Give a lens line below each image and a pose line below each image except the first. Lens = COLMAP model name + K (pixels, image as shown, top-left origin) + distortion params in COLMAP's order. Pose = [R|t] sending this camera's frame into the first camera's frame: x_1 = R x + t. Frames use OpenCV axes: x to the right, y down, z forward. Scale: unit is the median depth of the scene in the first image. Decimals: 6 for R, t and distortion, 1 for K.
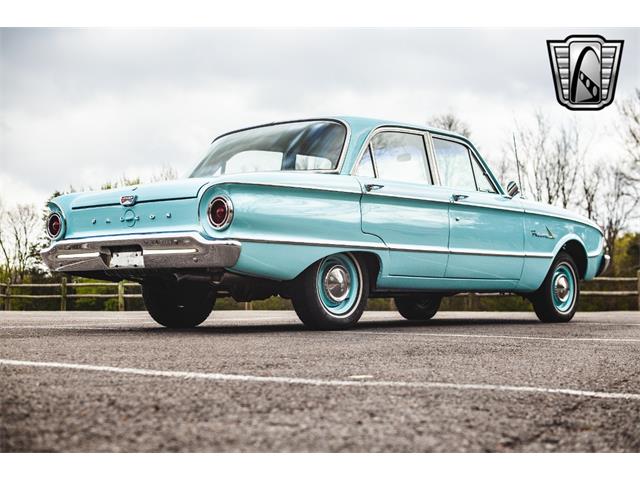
lens RADIAL K [[1018.5, 0, 319.4], [0, 1018.5, 240.0], [0, 0, 1]] dist [-0.129857, 0.084513]
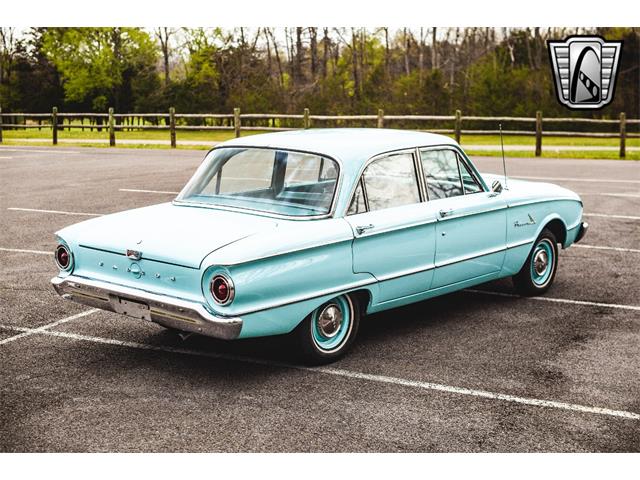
lens RADIAL K [[1005.4, 0, 318.7], [0, 1005.4, 240.5], [0, 0, 1]] dist [-0.119718, 0.110173]
pose [[0.999923, -0.000584, 0.012423, -0.005989], [-0.002010, 0.978165, 0.207819, -0.200407], [-0.012273, -0.207828, 0.978088, -0.017181]]
